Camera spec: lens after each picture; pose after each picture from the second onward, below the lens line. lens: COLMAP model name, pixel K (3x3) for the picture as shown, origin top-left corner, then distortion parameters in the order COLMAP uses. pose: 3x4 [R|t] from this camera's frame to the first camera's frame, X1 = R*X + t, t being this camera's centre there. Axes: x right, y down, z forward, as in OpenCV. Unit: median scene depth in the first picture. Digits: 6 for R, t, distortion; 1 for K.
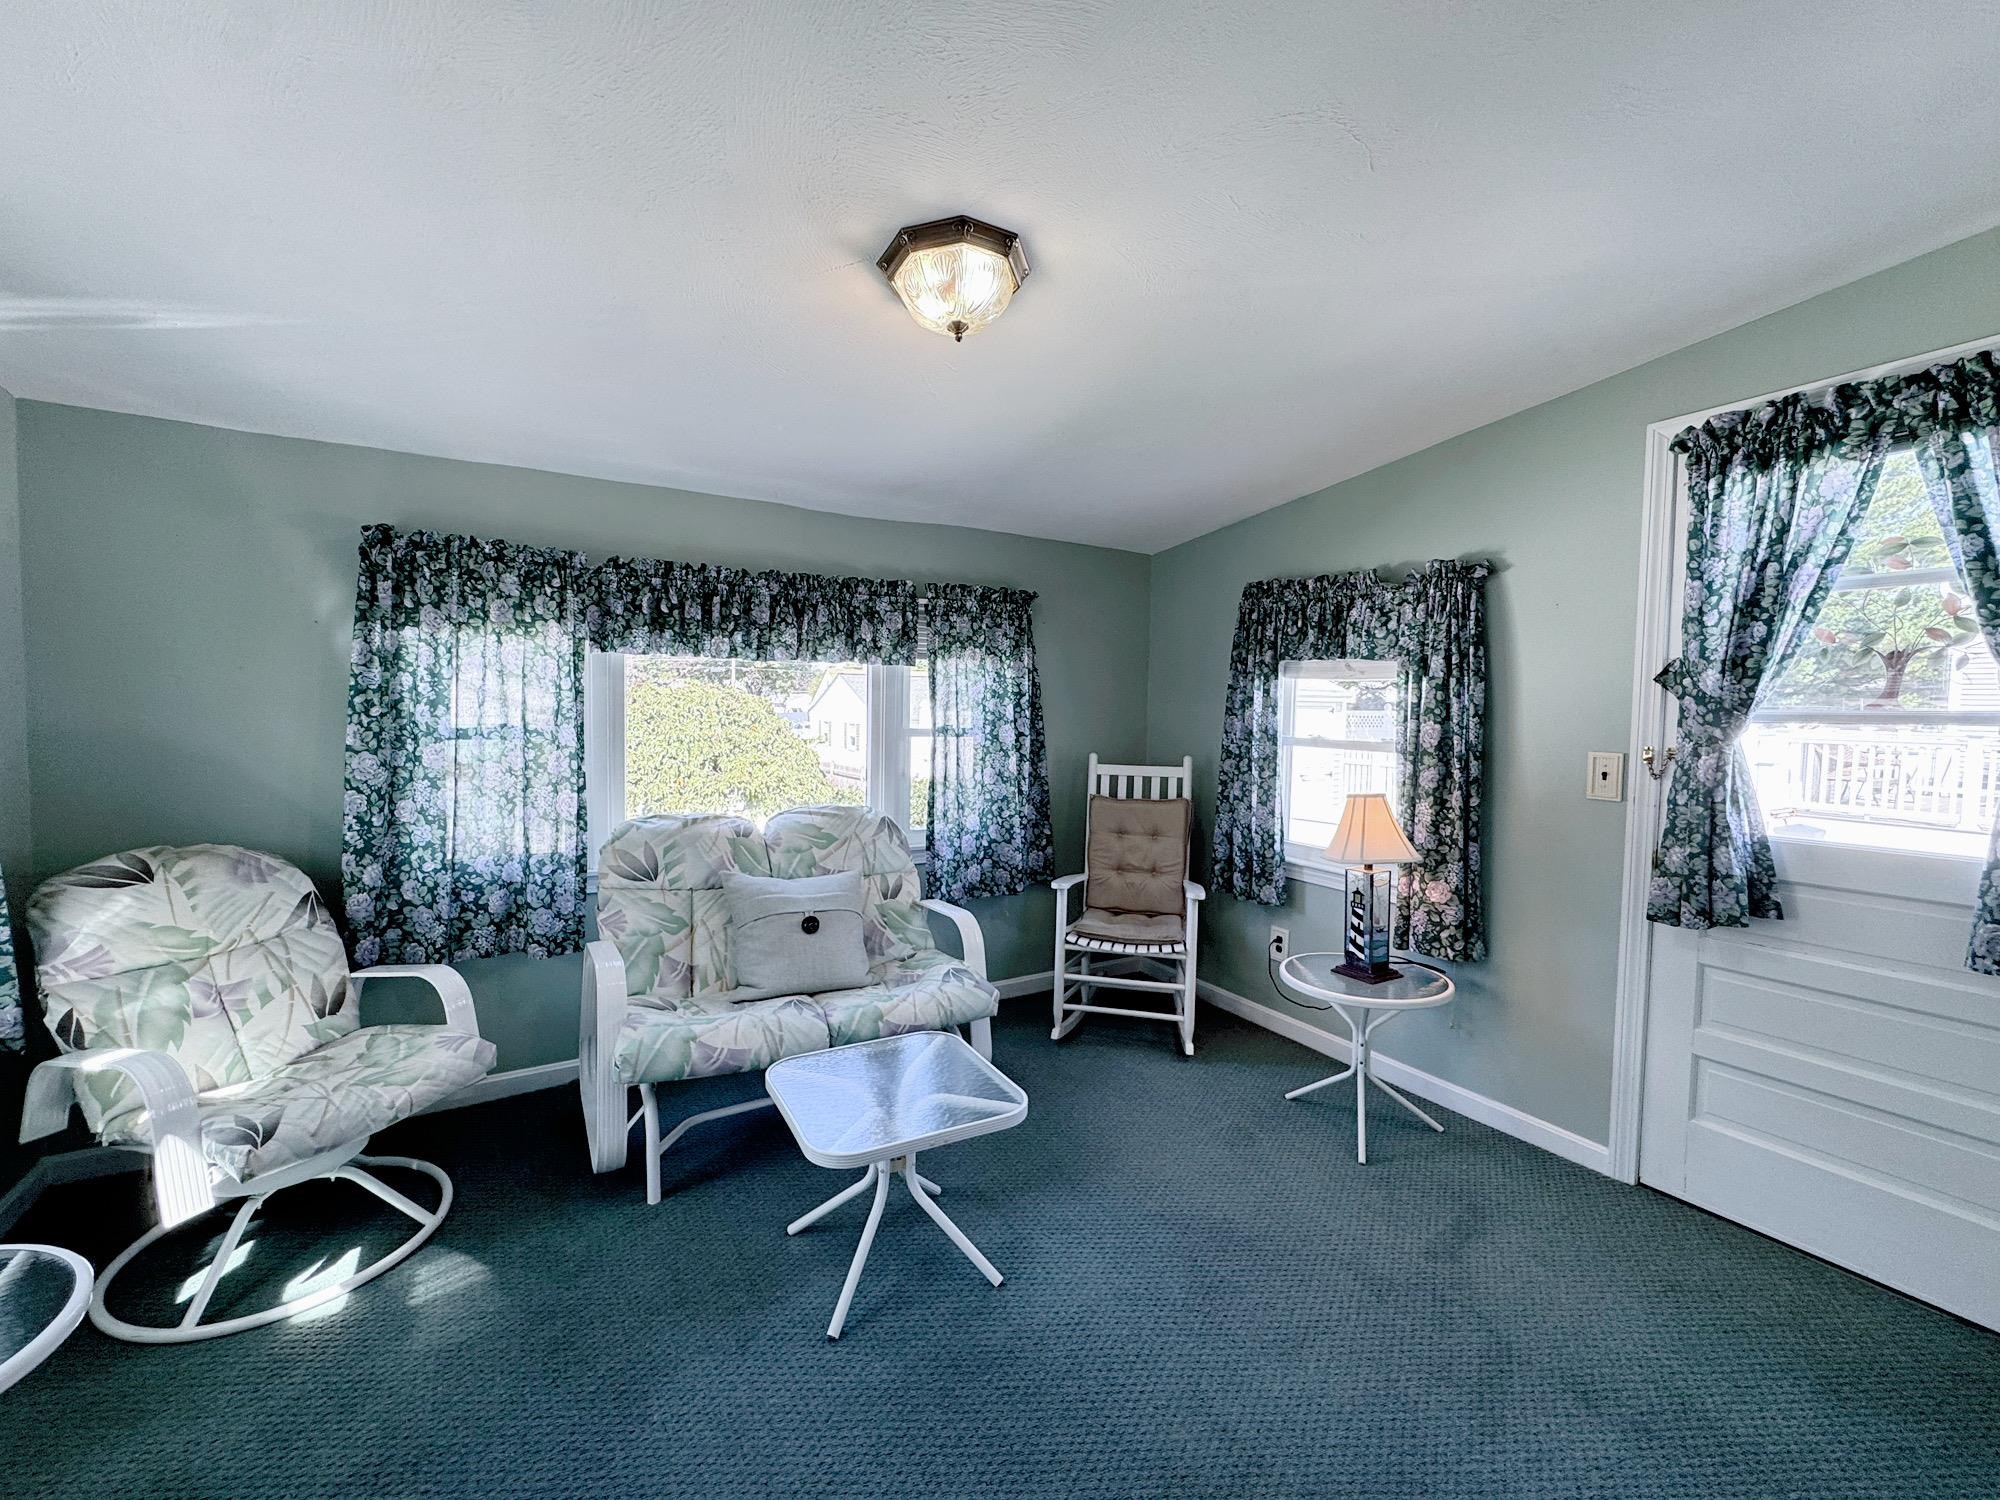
lens RADIAL K [[820.5, 0, 1000.1], [0, 820.5, 748.0], [0, 0, 1]] dist [-0.002825, 0.000072]
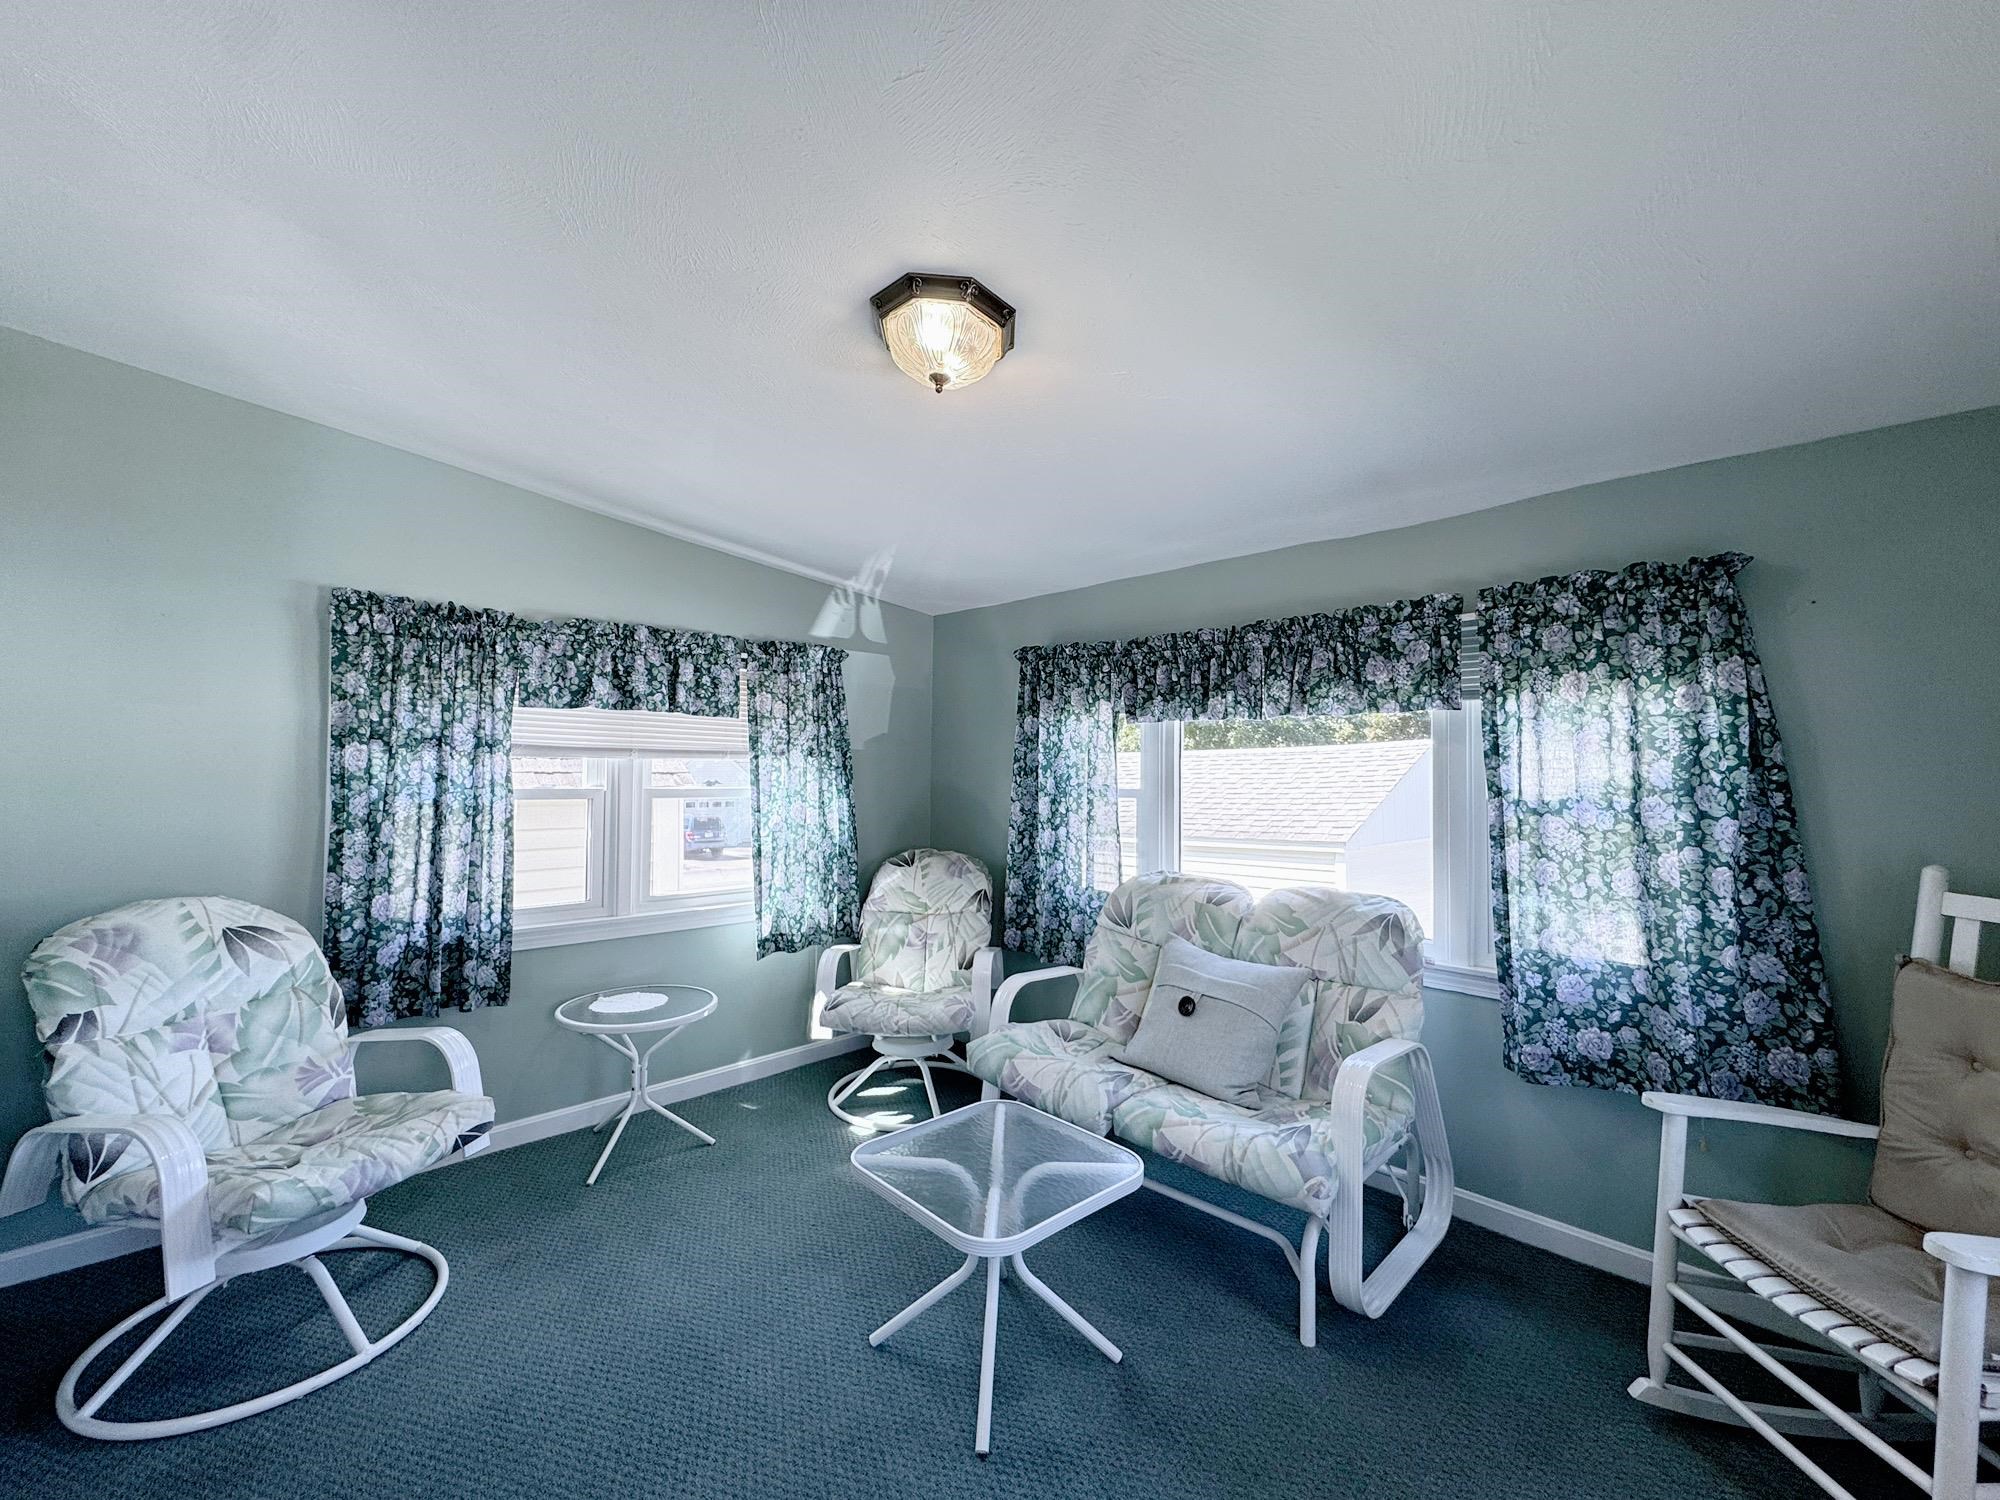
lens RADIAL K [[820.5, 0, 1000.1], [0, 820.5, 748.0], [0, 0, 1]] dist [-0.002825, 0.000072]
pose [[0.245036, -0.040291, -0.968676, 0.575292], [-0.056390, 0.996852, -0.055727, -0.006095], [0.967873, 0.068279, 0.241993, 0.533404]]
